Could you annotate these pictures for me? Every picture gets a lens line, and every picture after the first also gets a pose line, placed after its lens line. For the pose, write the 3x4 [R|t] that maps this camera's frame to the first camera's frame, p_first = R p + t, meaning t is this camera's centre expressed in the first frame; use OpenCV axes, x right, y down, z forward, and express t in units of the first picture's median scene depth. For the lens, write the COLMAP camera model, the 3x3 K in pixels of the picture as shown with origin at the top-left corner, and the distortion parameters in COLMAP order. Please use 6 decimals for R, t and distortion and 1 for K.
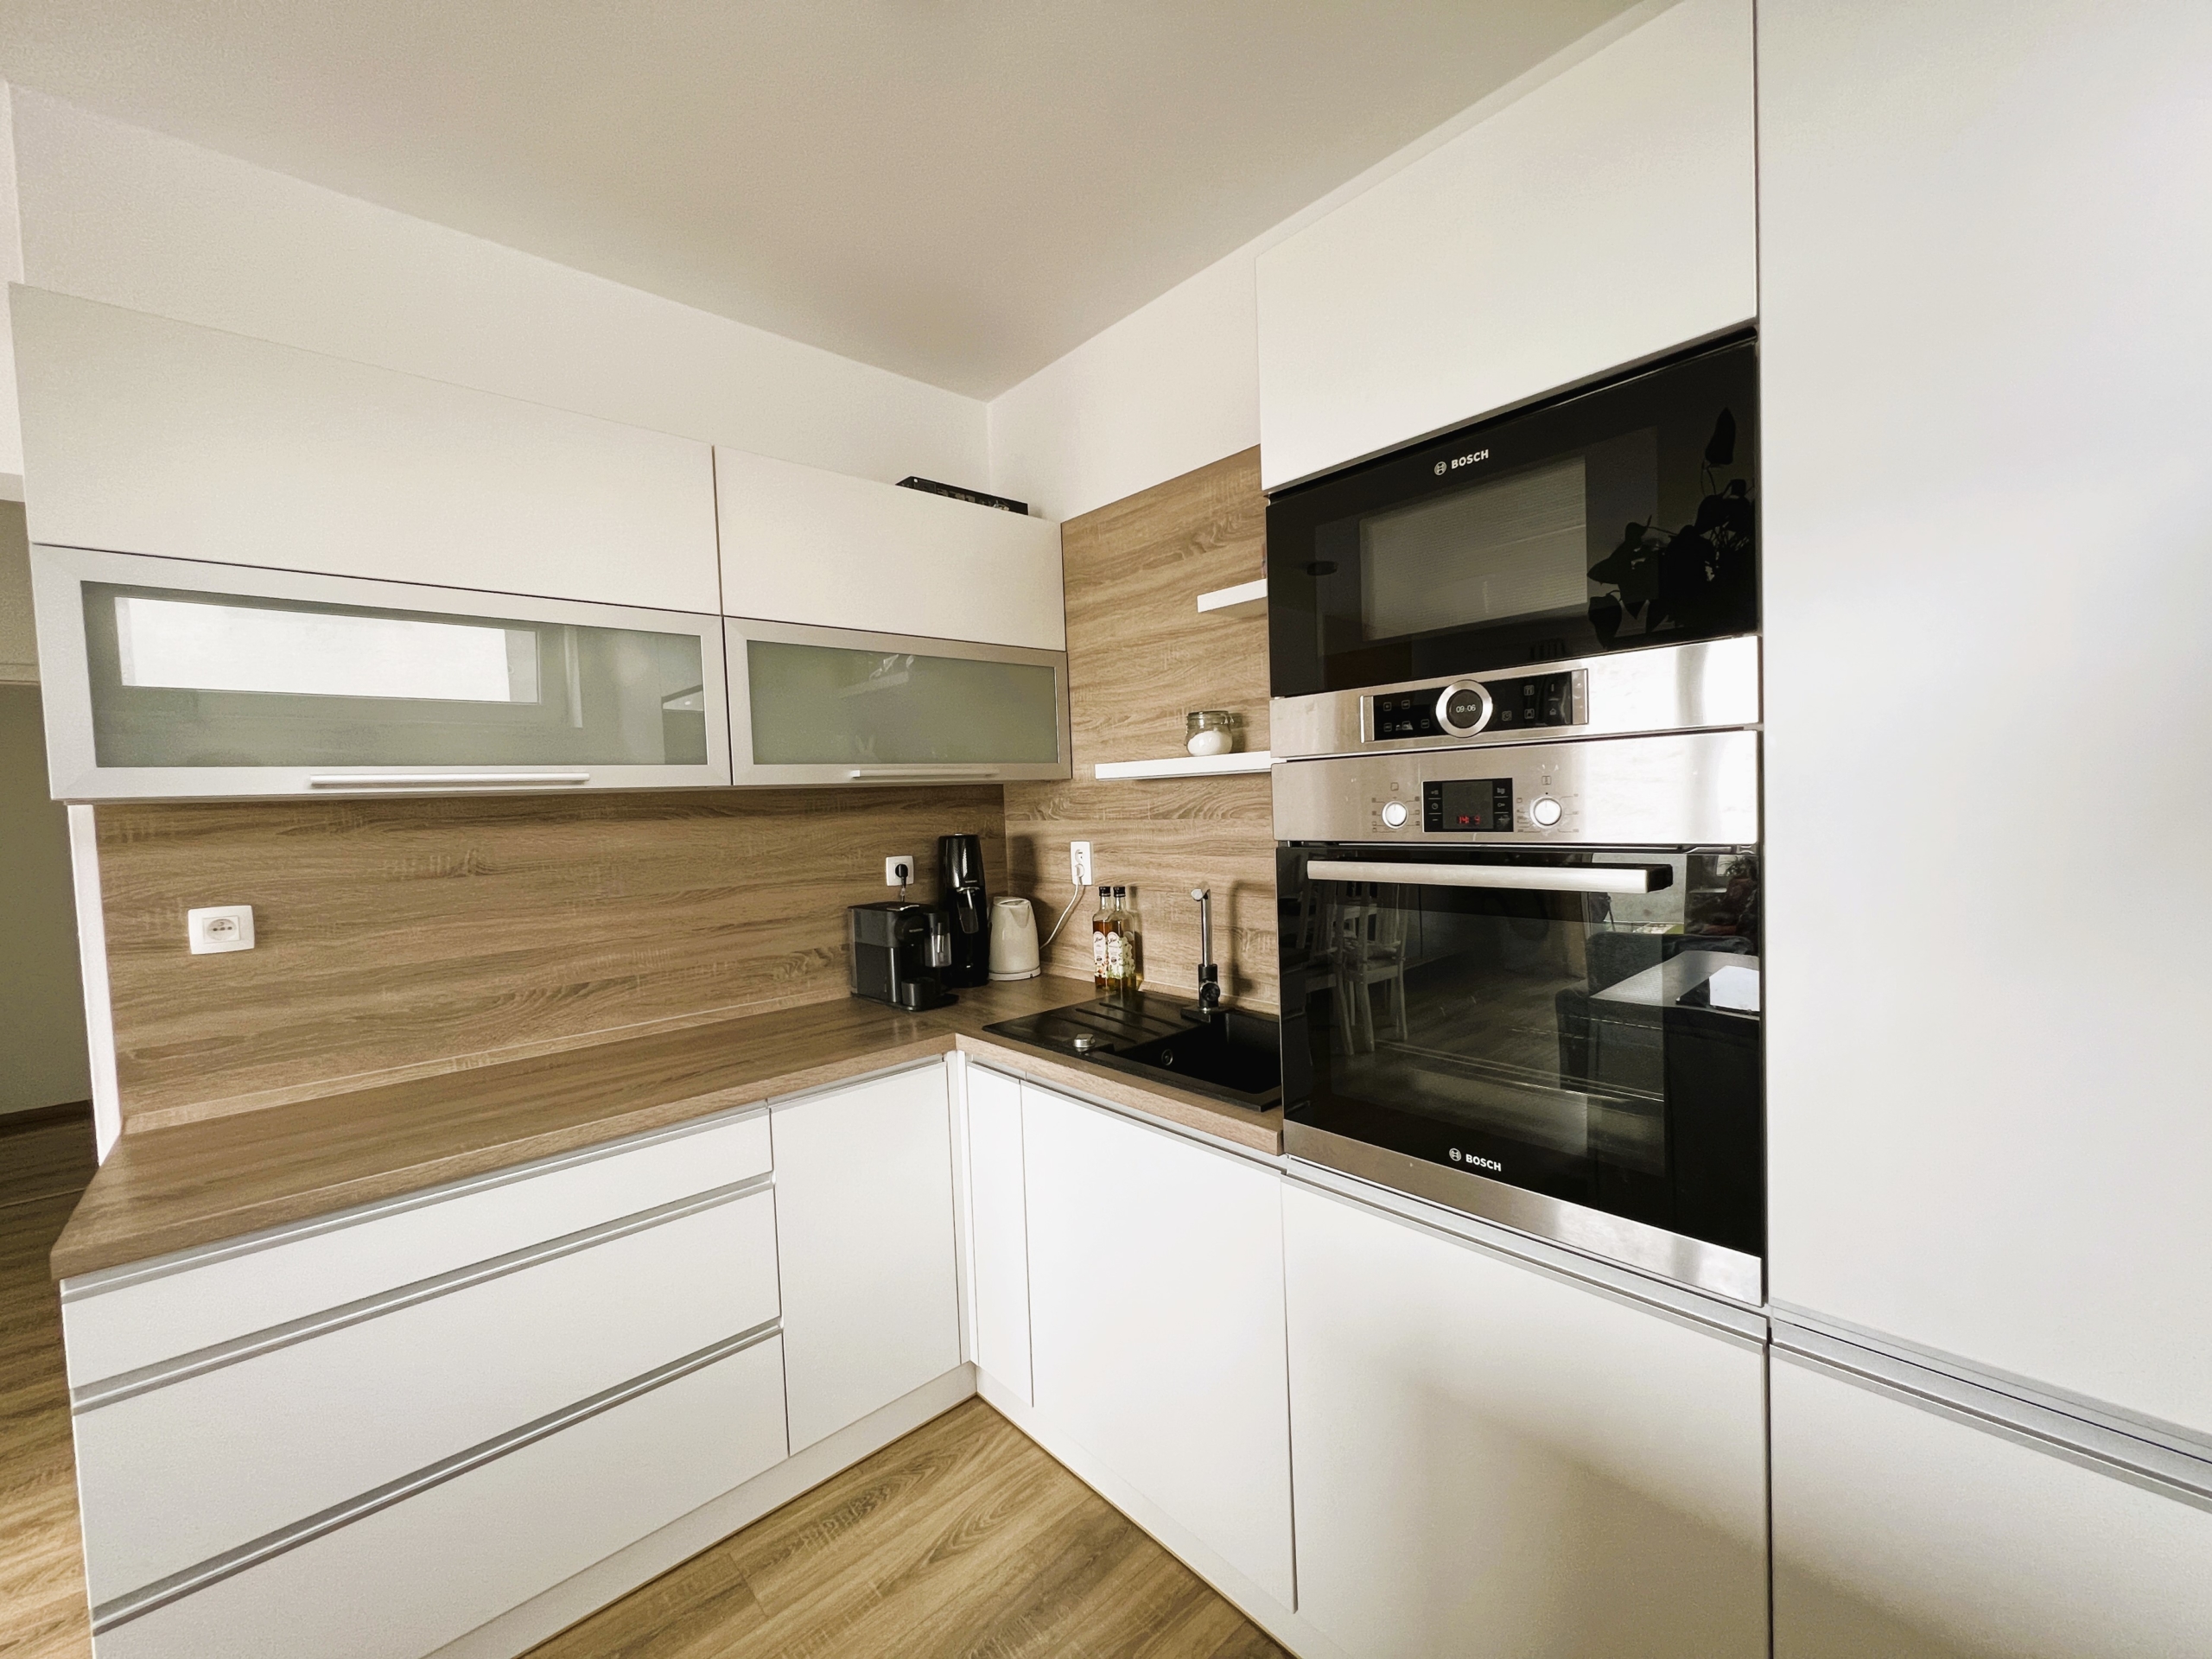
lens RADIAL K [[893.0, 0, 1106.0], [0, 893.0, 829.5], [0, 0, 1]] dist [-0.001247, -0.000114]
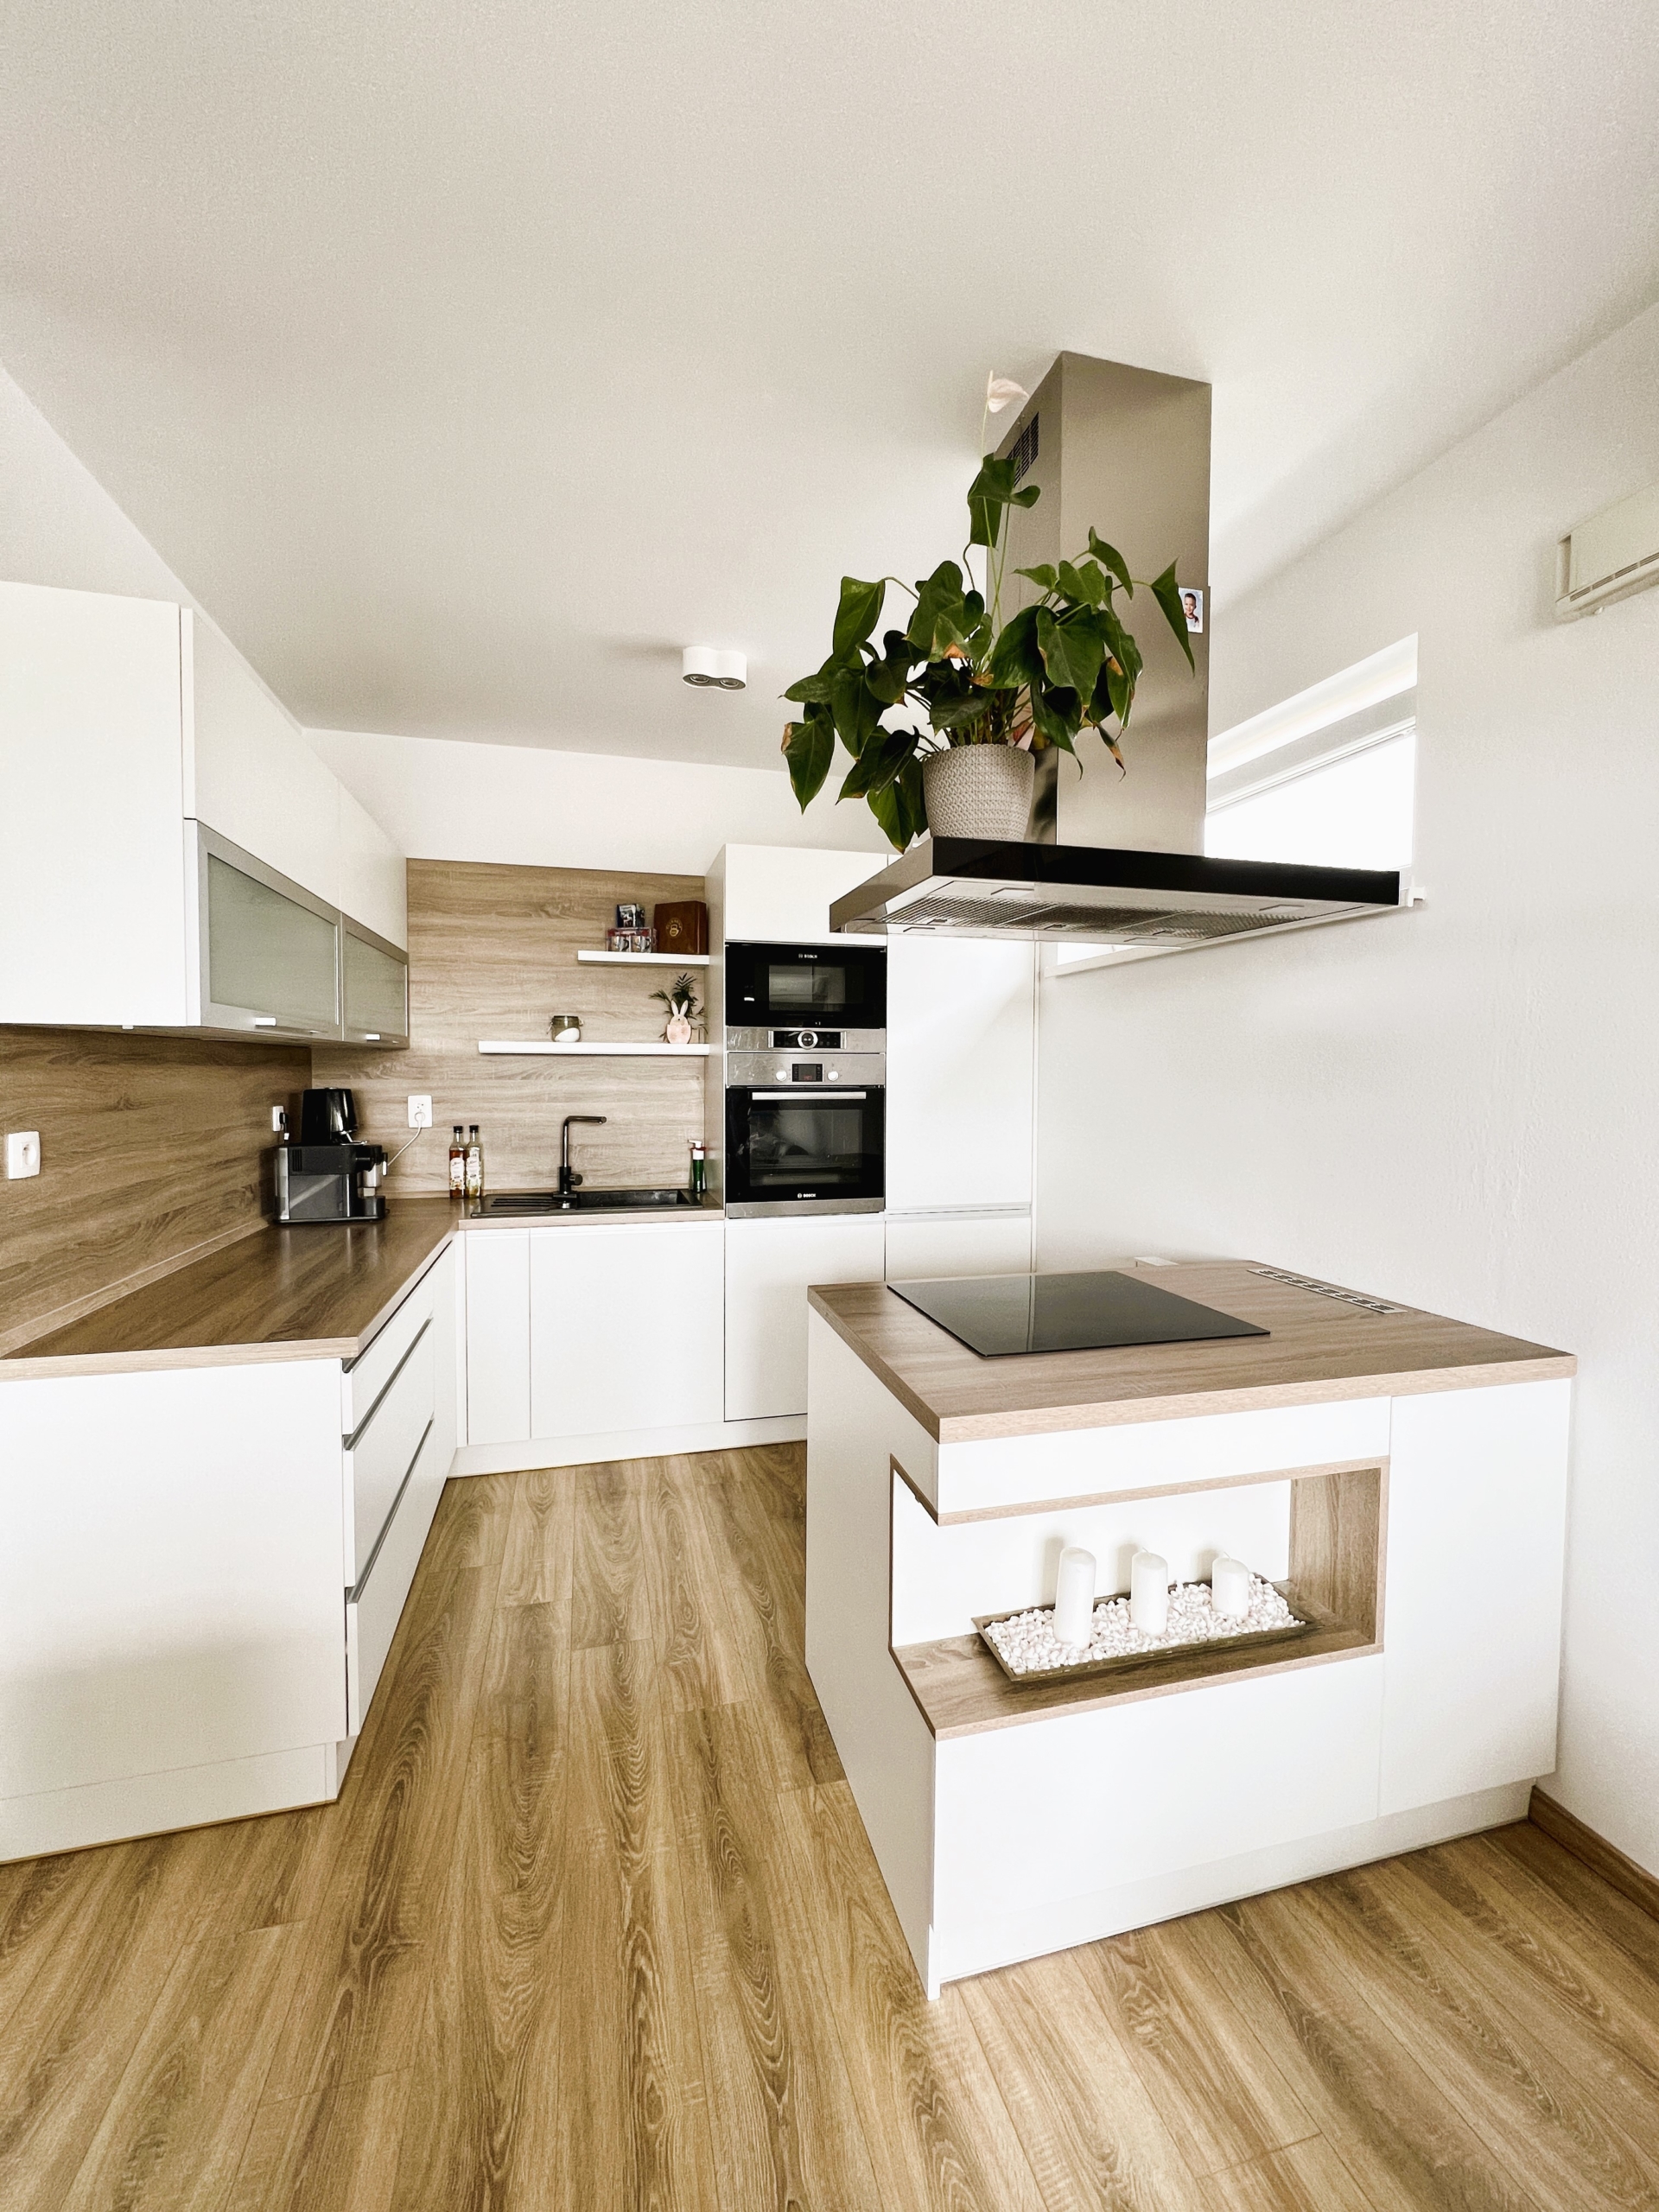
lens RADIAL K [[893.0, 0, 829.5], [0, 893.0, 1106.0], [0, 0, 1]] dist [-0.001247, -0.000114]
pose [[0.450666, 0.004659, 0.892680, -1.124808], [0.010413, 0.999891, -0.010475, 0.058995], [-0.892632, 0.014016, 0.450569, -0.195072]]
